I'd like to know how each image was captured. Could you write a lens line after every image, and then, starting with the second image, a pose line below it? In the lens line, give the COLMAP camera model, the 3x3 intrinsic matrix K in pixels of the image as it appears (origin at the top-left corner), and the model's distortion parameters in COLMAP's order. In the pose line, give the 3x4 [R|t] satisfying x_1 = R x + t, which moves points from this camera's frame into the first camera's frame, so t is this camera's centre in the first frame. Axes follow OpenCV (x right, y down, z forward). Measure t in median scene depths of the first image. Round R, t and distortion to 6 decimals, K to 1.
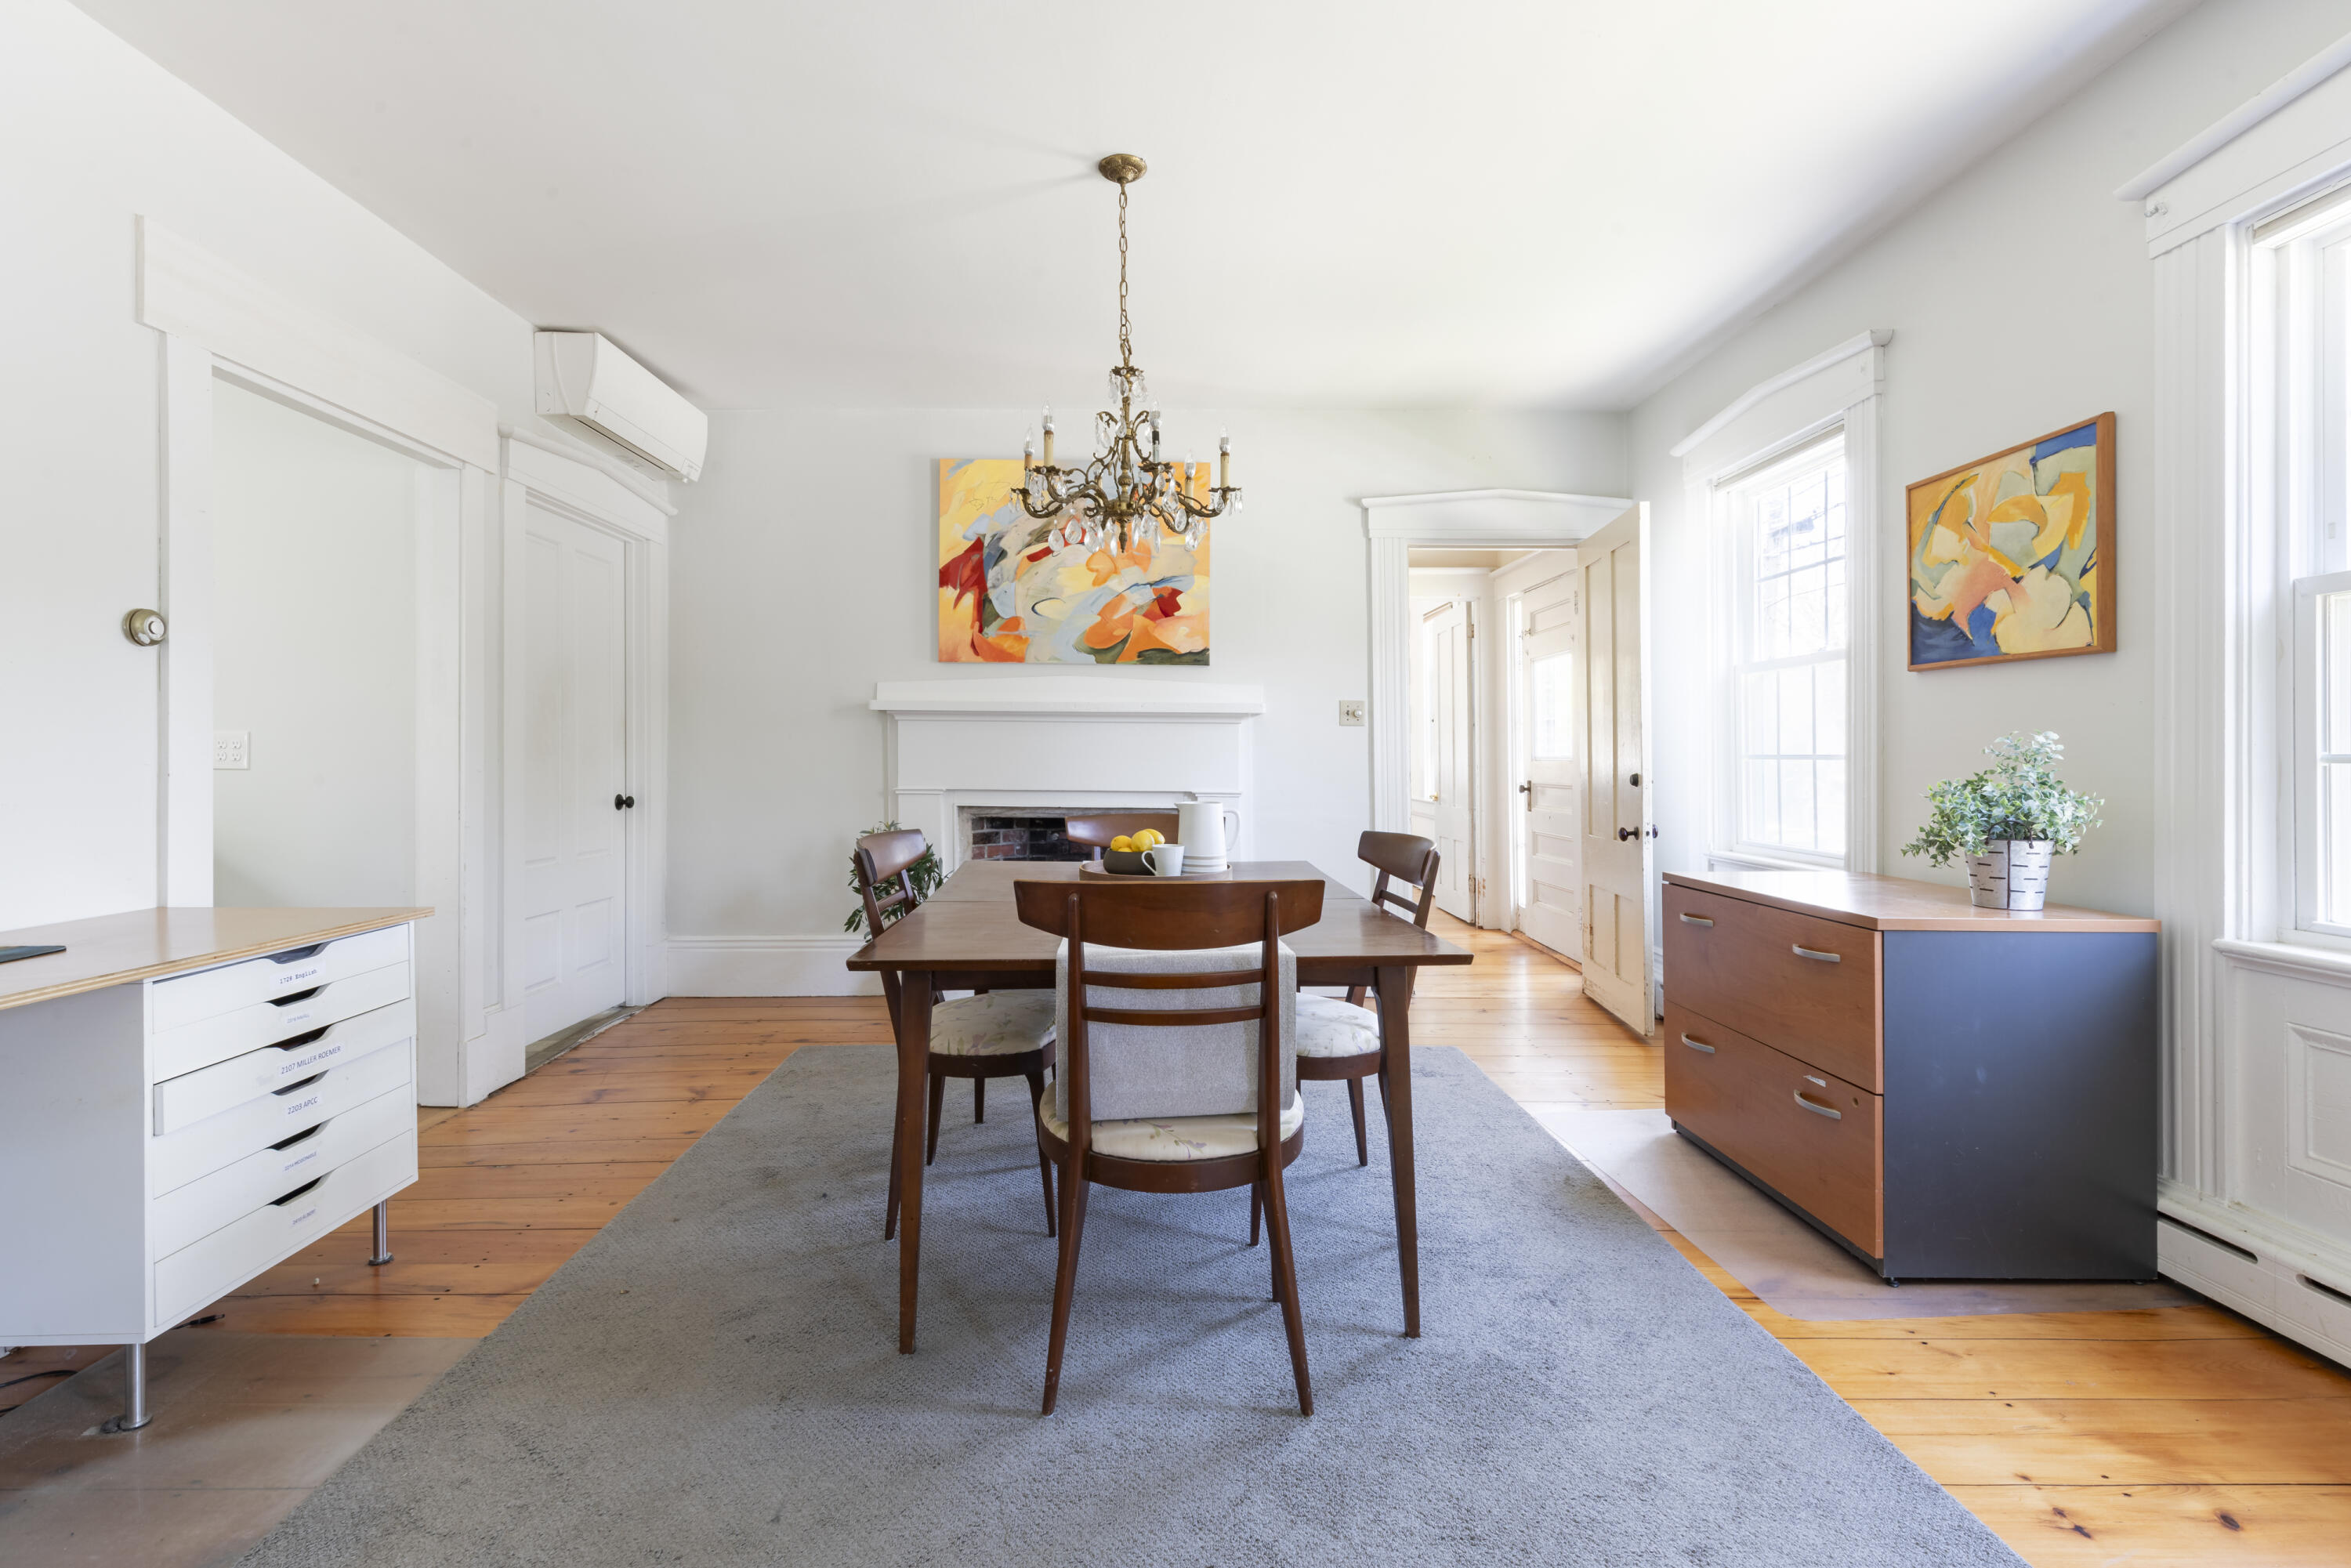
lens RADIAL K [[1055.5, 0, 1175.2], [0, 1055.5, 775.3], [0, 0, 1]] dist [0.000952, 0.000175]
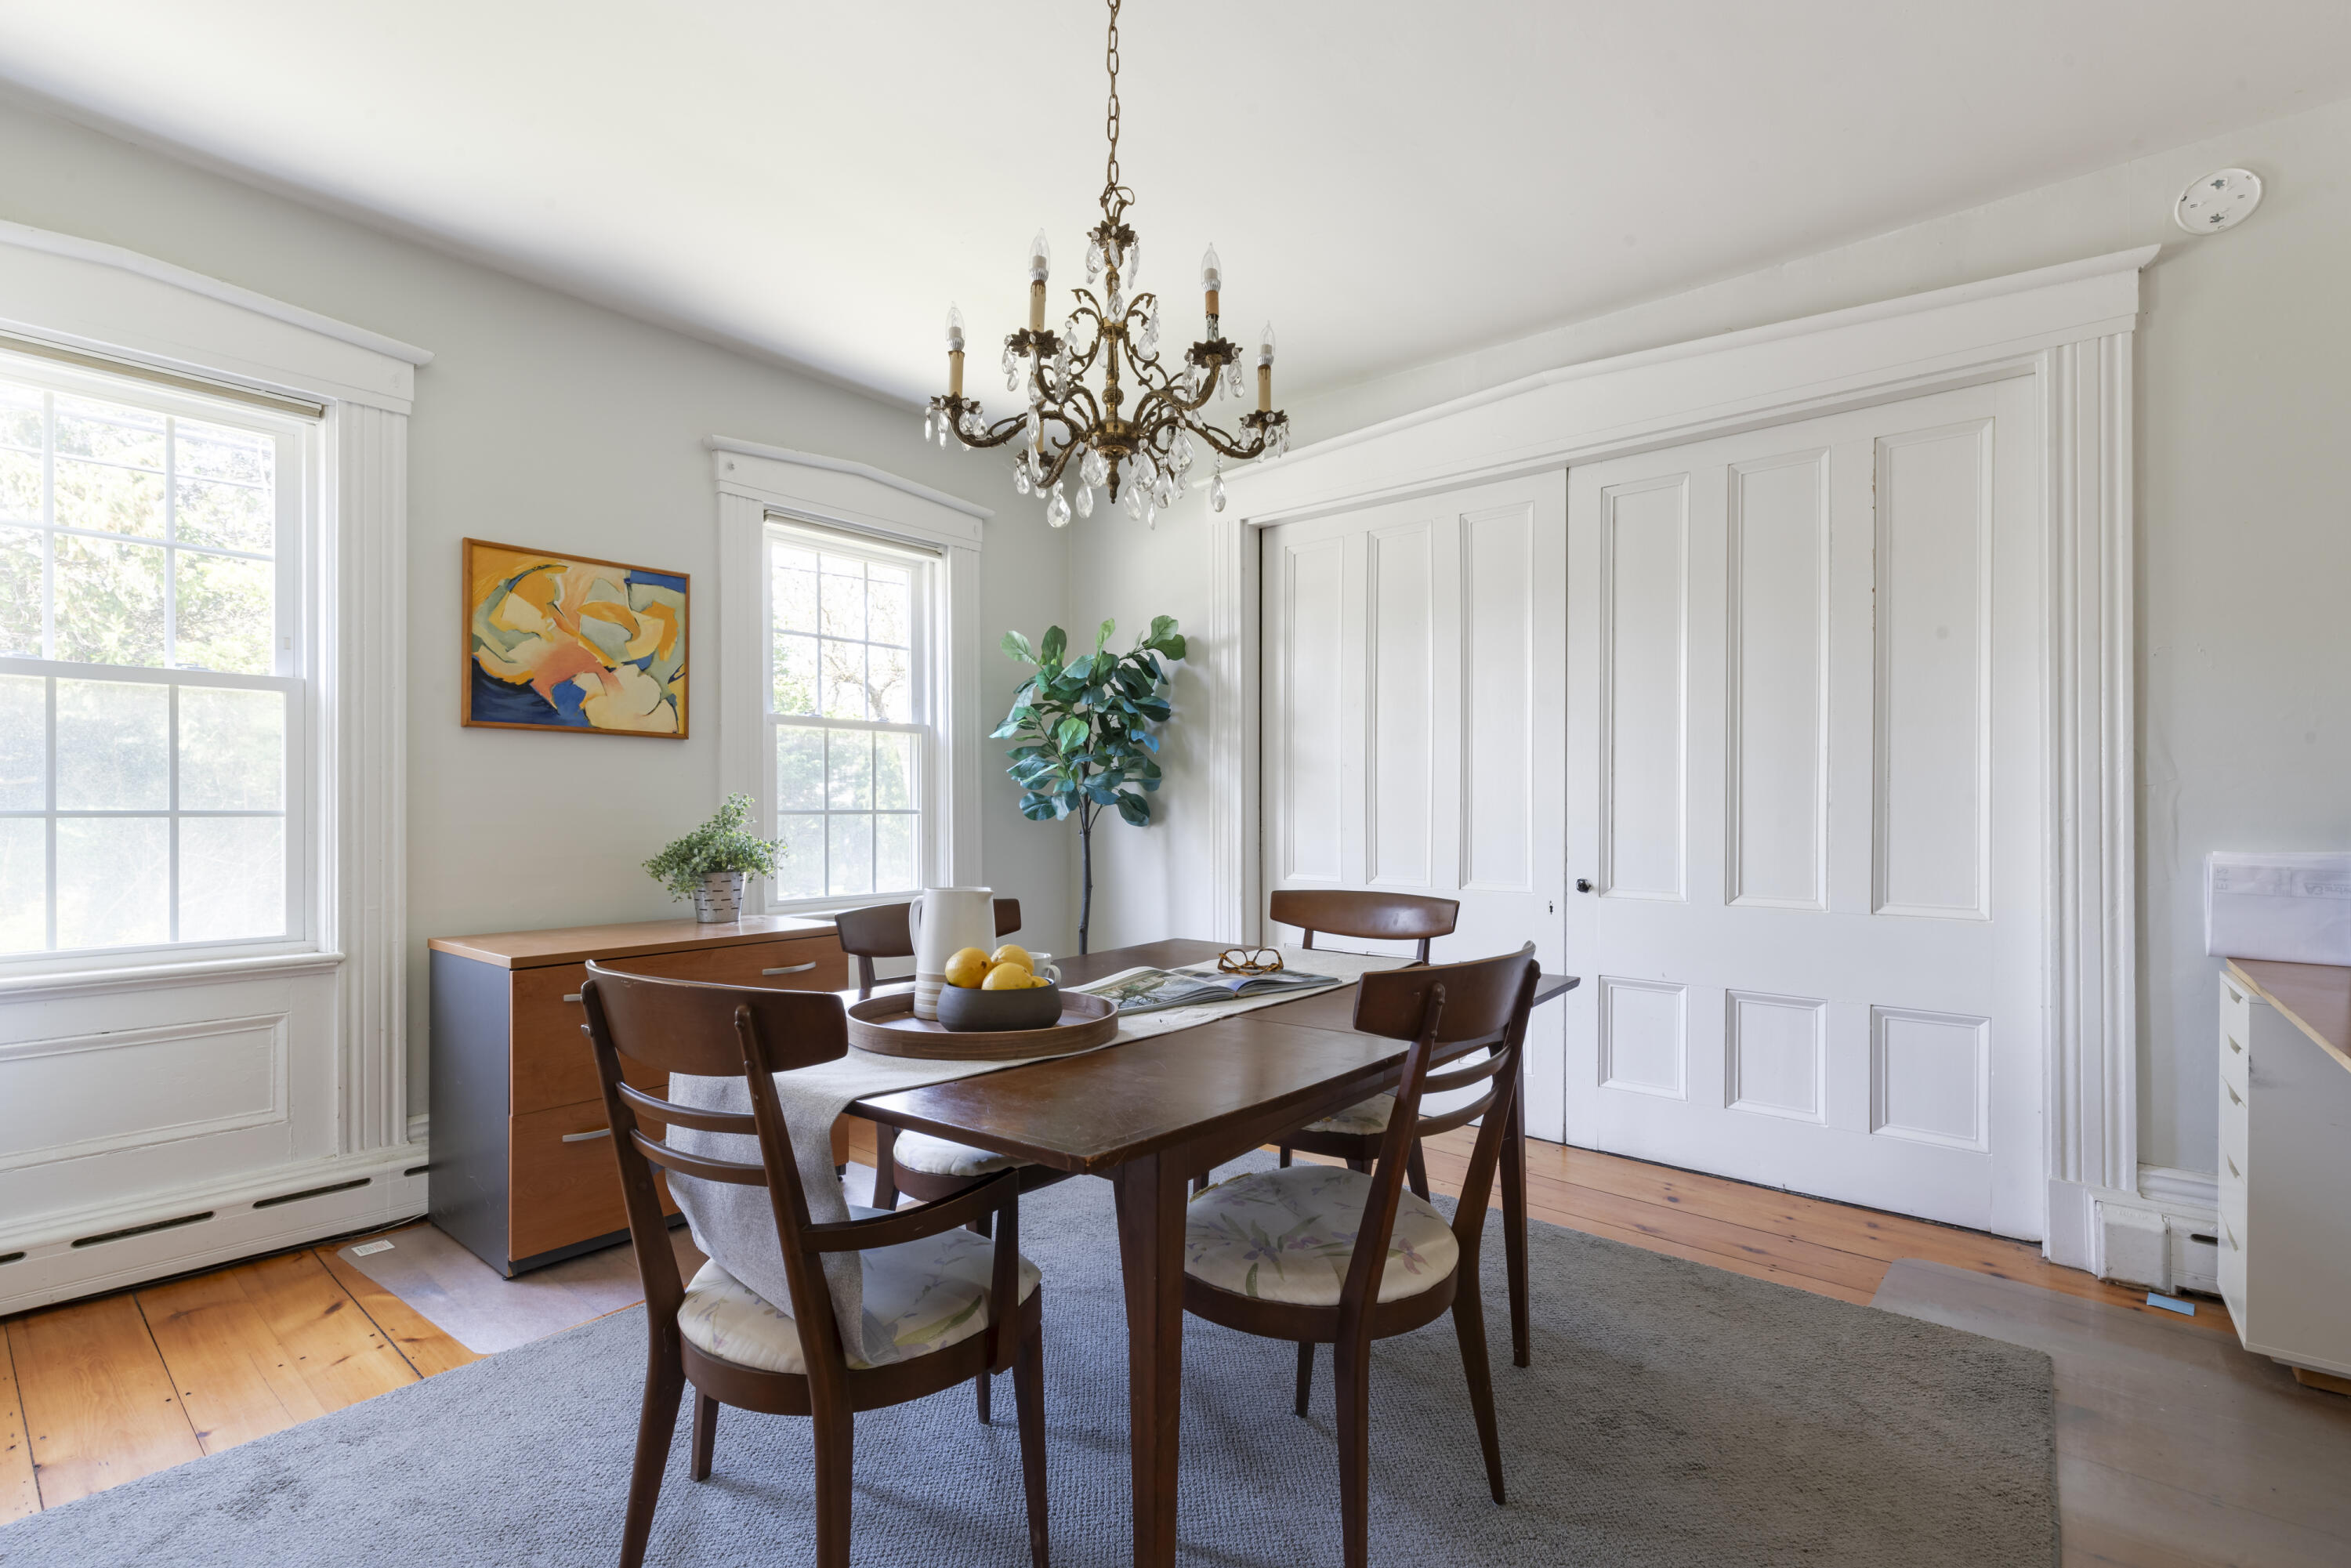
lens RADIAL K [[1055.5, 0, 1175.6], [0, 1055.5, 783.0], [0, 0, 1]] dist [0.000952, 0.000175]
pose [[-0.749184, 0.002870, 0.662355, -0.511800], [0.003207, 0.999995, -0.000705, -0.047552], [-0.662354, 0.001596, -0.749190, 1.457874]]
